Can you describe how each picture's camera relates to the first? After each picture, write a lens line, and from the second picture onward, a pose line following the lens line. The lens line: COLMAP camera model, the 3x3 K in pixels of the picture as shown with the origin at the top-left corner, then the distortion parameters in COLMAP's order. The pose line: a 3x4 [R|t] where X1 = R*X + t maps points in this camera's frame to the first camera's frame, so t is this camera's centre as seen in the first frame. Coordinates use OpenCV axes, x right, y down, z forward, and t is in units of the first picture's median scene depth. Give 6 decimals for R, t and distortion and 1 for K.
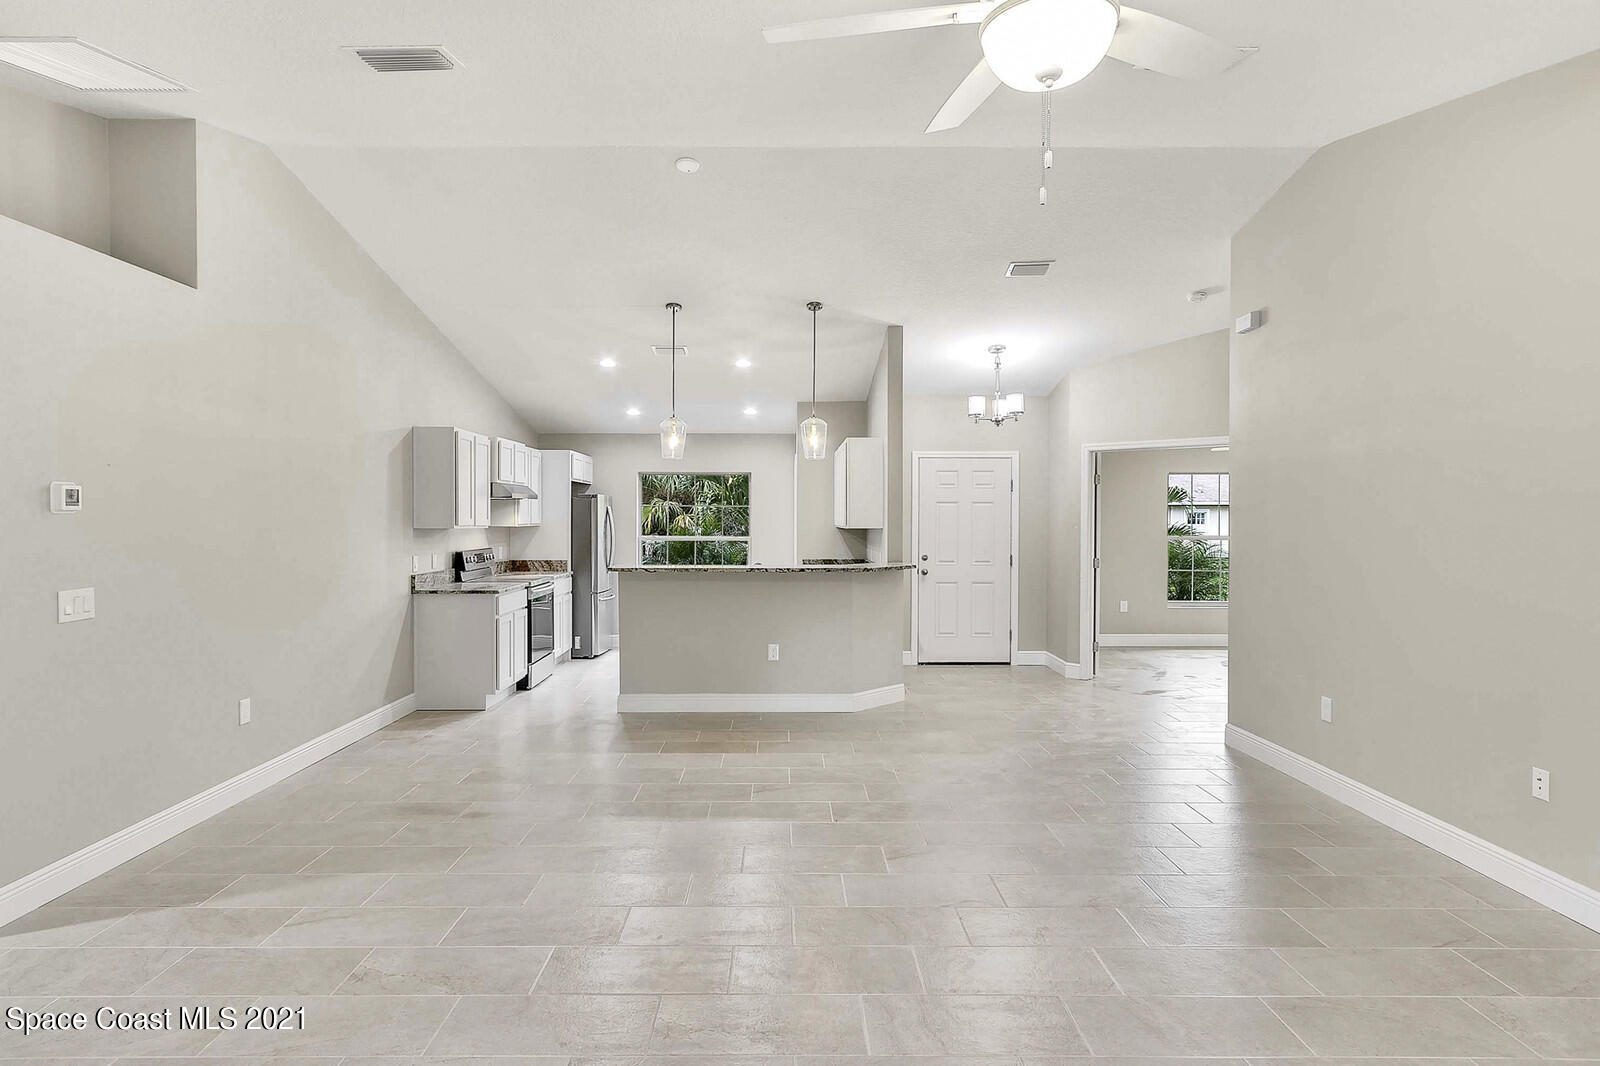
lens RADIAL K [[877.0, 0, 780.8], [0, 877.0, 524.7], [0, 0, 1]] dist [0.002268, 0.000068]
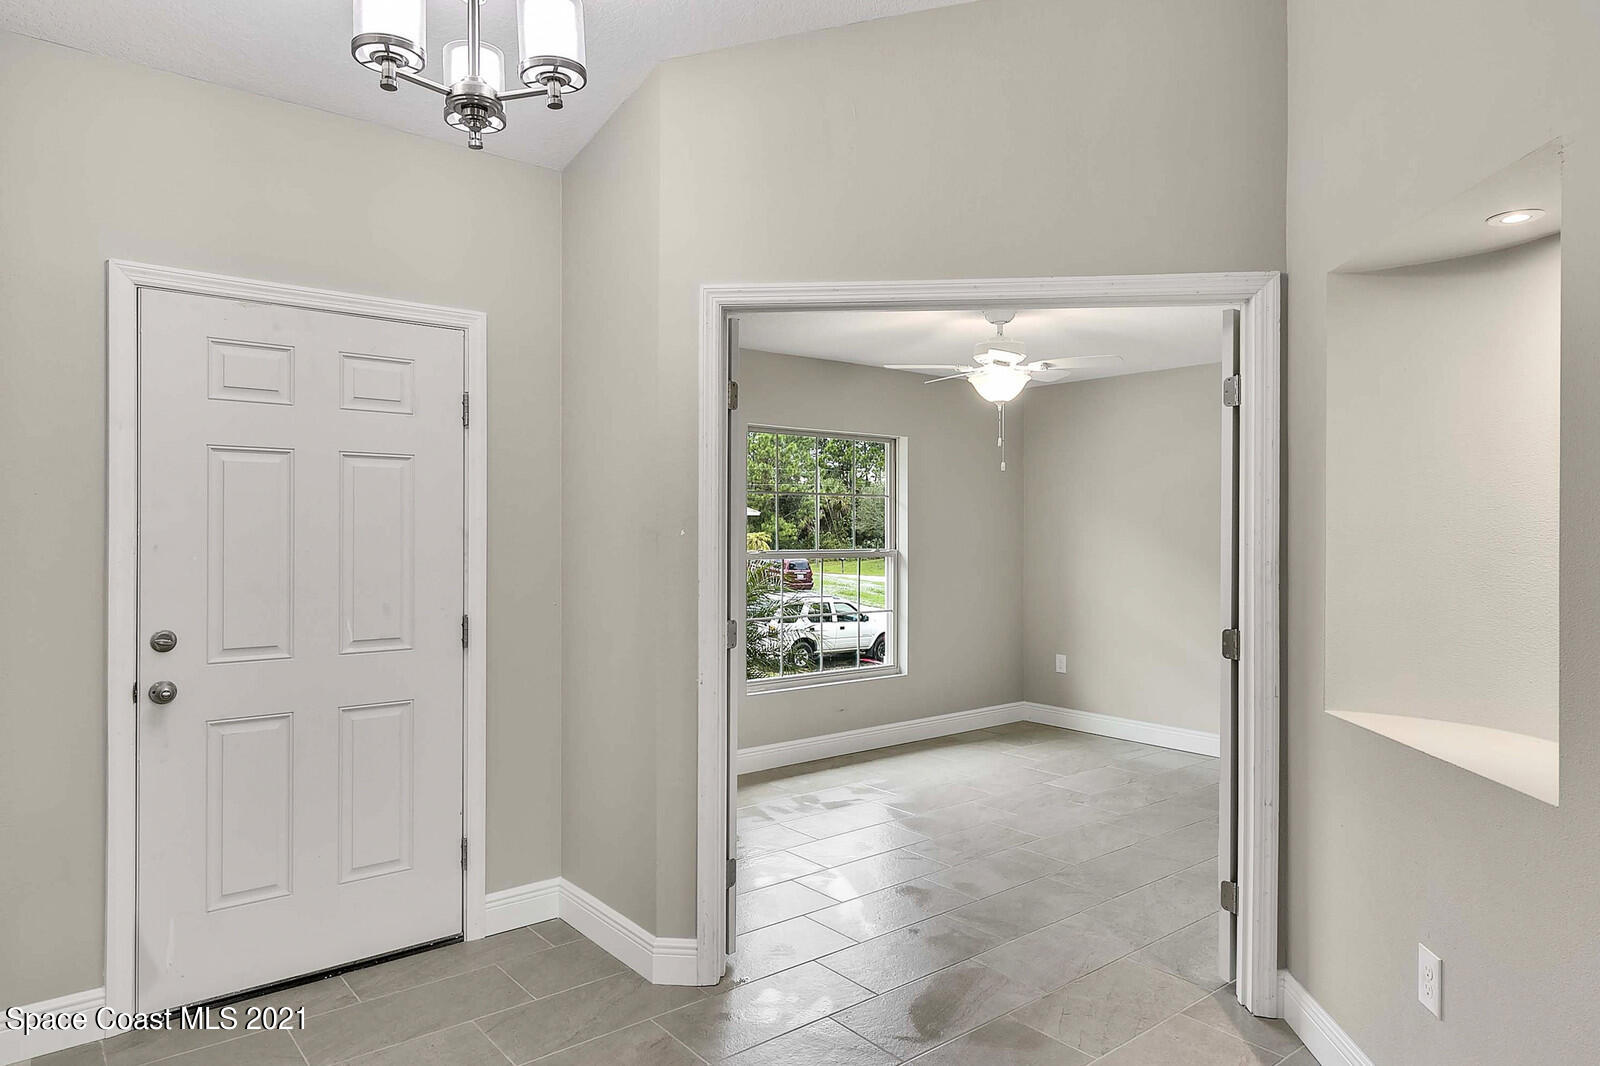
lens RADIAL K [[976.4, 0, 800.0], [0, 976.4, 533.0], [0, 0, 1]] dist [-0.005840, -0.000812]
pose [[0.771181, -0.000674, 0.636616, 0.122497], [0.001861, 0.999998, -0.001196, 0.003355], [-0.636614, 0.002107, 0.771180, 0.626829]]
